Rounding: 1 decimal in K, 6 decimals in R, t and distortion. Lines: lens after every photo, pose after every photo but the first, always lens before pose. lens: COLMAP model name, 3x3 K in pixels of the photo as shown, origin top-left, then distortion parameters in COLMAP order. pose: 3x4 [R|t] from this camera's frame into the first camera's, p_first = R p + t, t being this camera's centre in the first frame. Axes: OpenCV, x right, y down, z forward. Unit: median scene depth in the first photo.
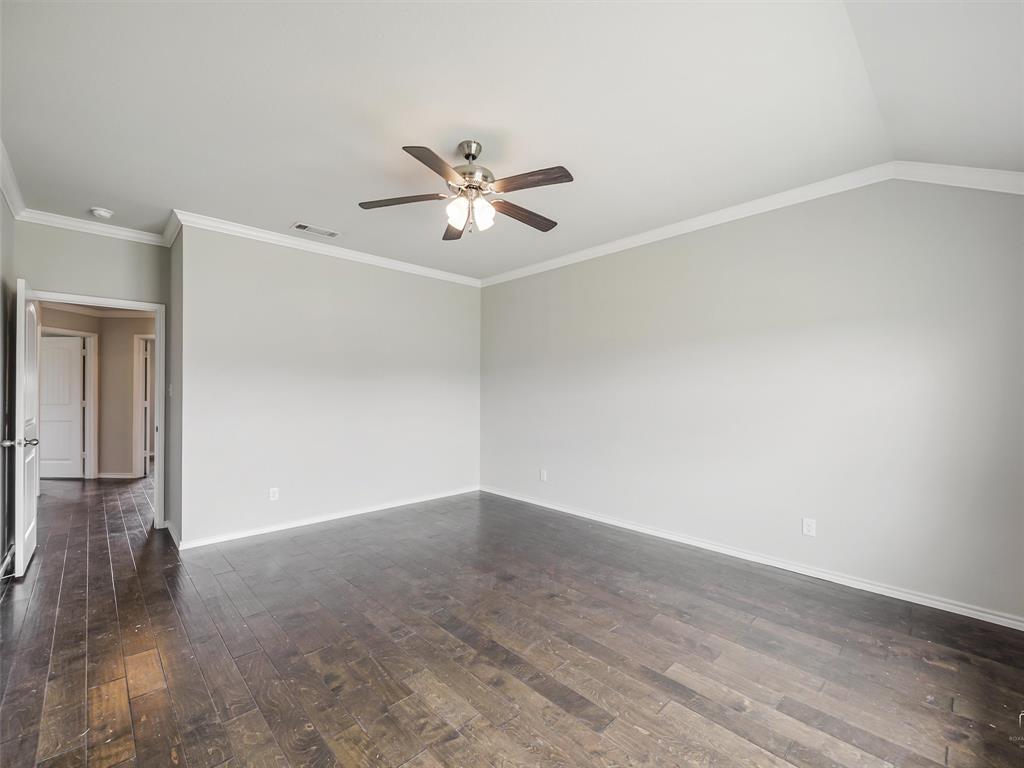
lens RADIAL K [[440.3, 0, 516.6], [0, 440.3, 385.1], [0, 0, 1]] dist [0.003494, -0.000042]
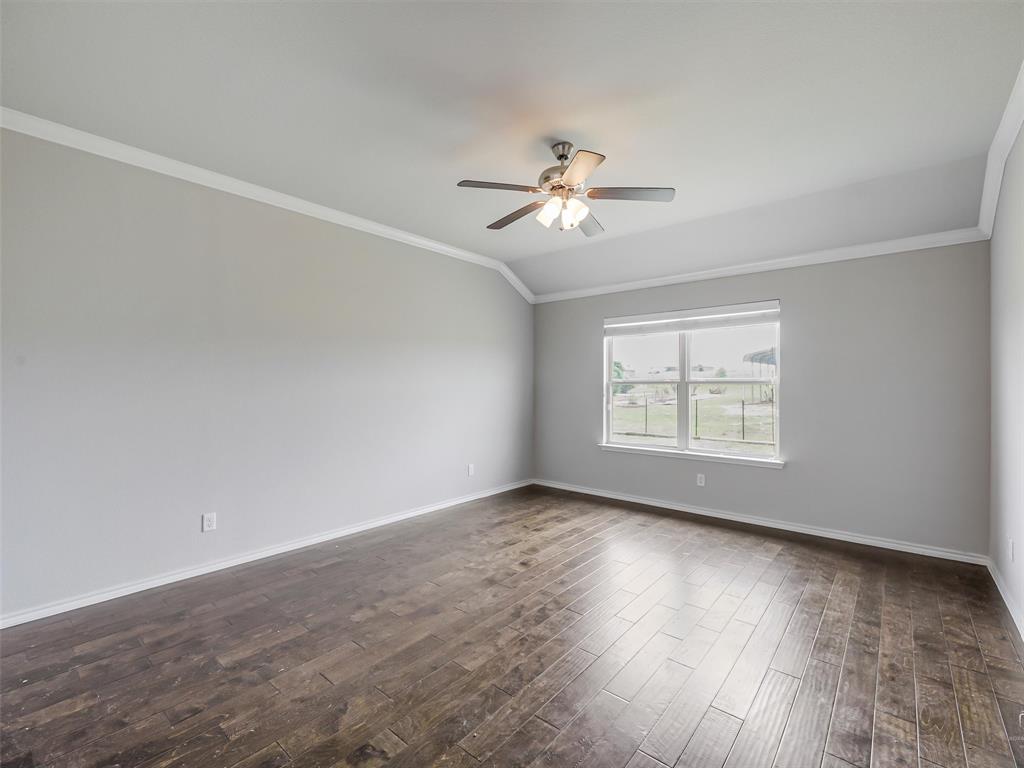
lens RADIAL K [[440.3, 0, 516.6], [0, 440.3, 385.1], [0, 0, 1]] dist [0.003494, -0.000042]
pose [[-0.080572, -0.011090, 0.996687, -1.247145], [-0.011795, 0.999879, 0.010172, 0.002926], [-0.996679, -0.010937, -0.080693, 1.319684]]
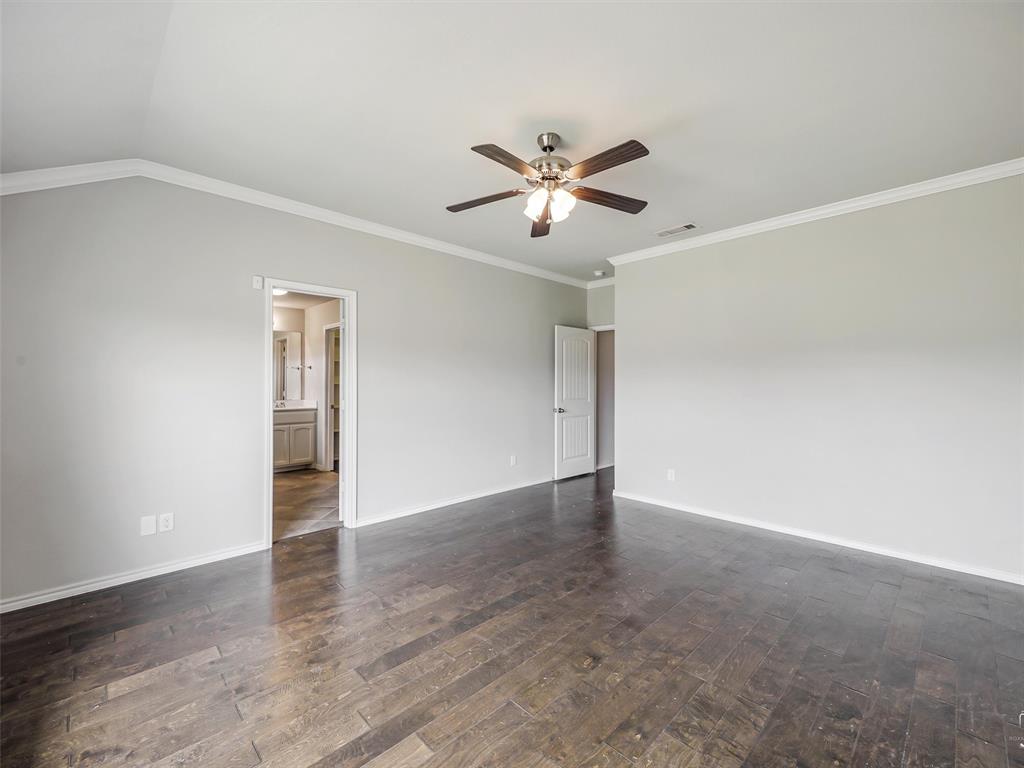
lens RADIAL K [[440.3, 0, 516.6], [0, 440.3, 385.1], [0, 0, 1]] dist [0.003494, -0.000042]
pose [[-0.004289, 0.006237, -0.999971, 0.983719], [0.009309, 0.999937, 0.006197, 0.009093], [0.999947, -0.009282, -0.004346, 1.033988]]
